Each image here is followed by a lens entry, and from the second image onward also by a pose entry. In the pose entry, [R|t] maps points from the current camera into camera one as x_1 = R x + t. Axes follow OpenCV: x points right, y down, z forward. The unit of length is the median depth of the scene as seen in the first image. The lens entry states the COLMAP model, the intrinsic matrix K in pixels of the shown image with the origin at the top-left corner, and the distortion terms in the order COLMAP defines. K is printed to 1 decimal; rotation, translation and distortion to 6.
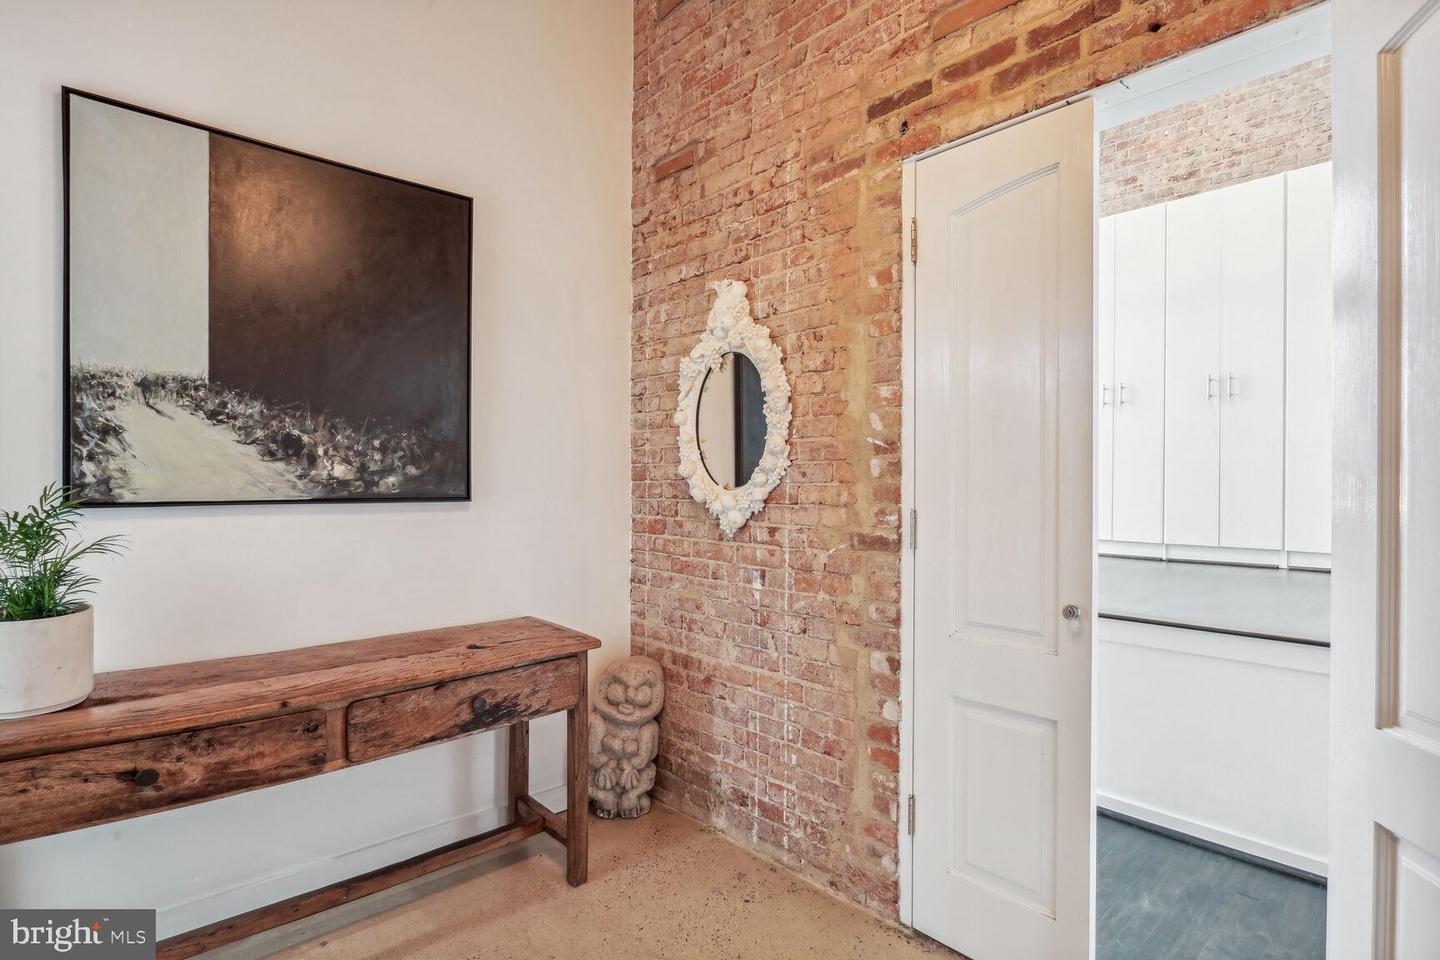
lens RADIAL K [[699.0, 0, 714.2], [0, 699.0, 481.0], [0, 0, 1]] dist [-0.016673, 0.006215]
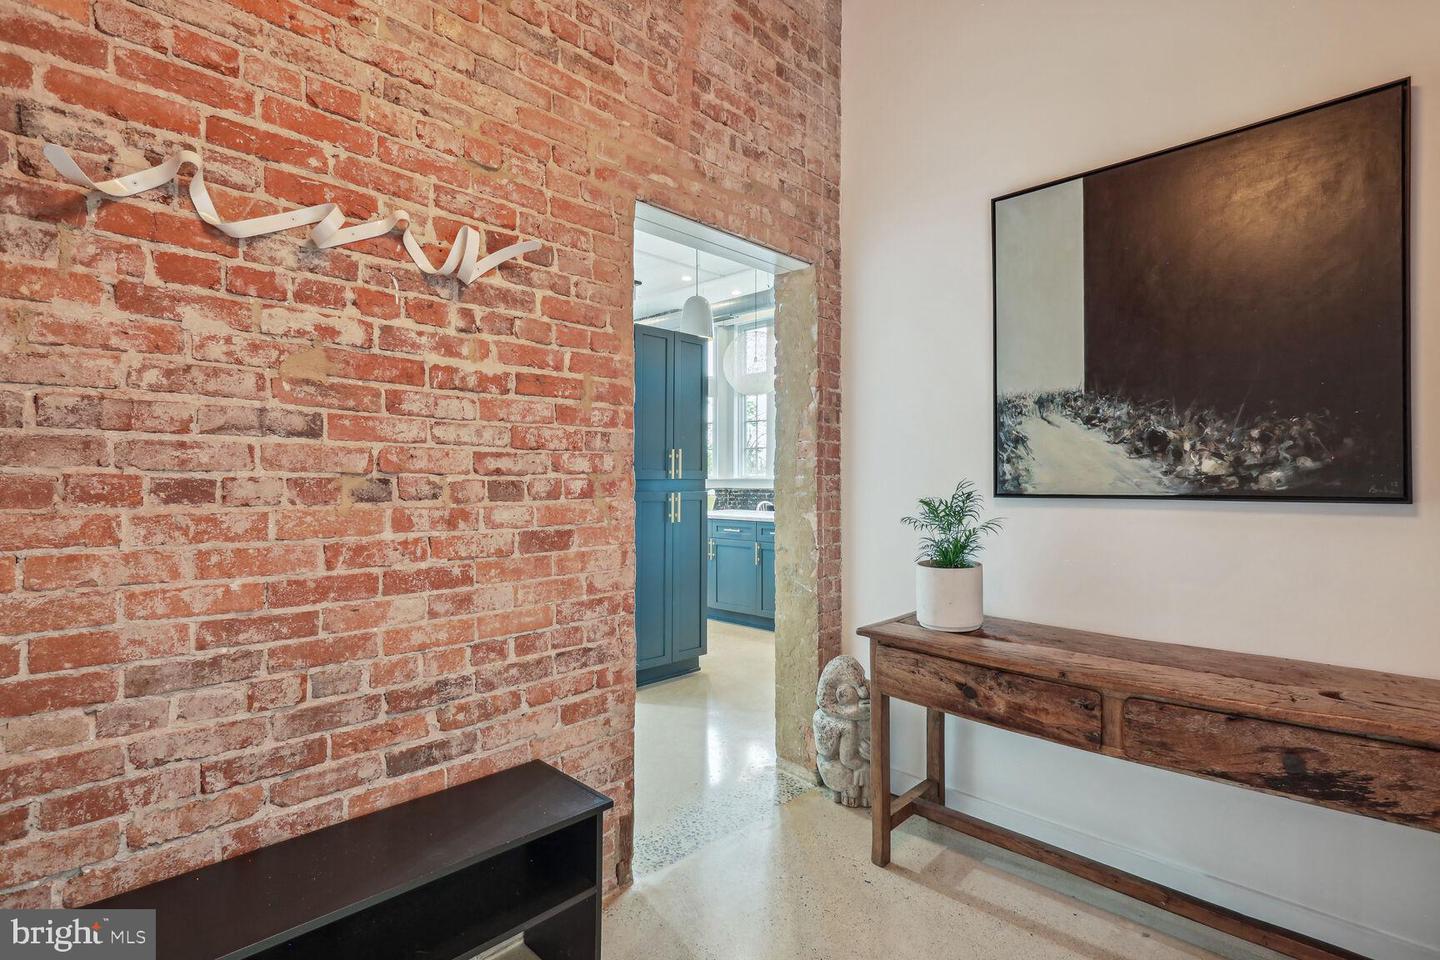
lens RADIAL K [[699.0, 0, 710.4], [0, 699.0, 480.5], [0, 0, 1]] dist [-0.016673, 0.006215]
pose [[0.045295, -0.001293, -0.998973, 0.401918], [0.004763, 0.999988, -0.001078, 0.003361], [0.998962, -0.004709, 0.045301, 0.312040]]
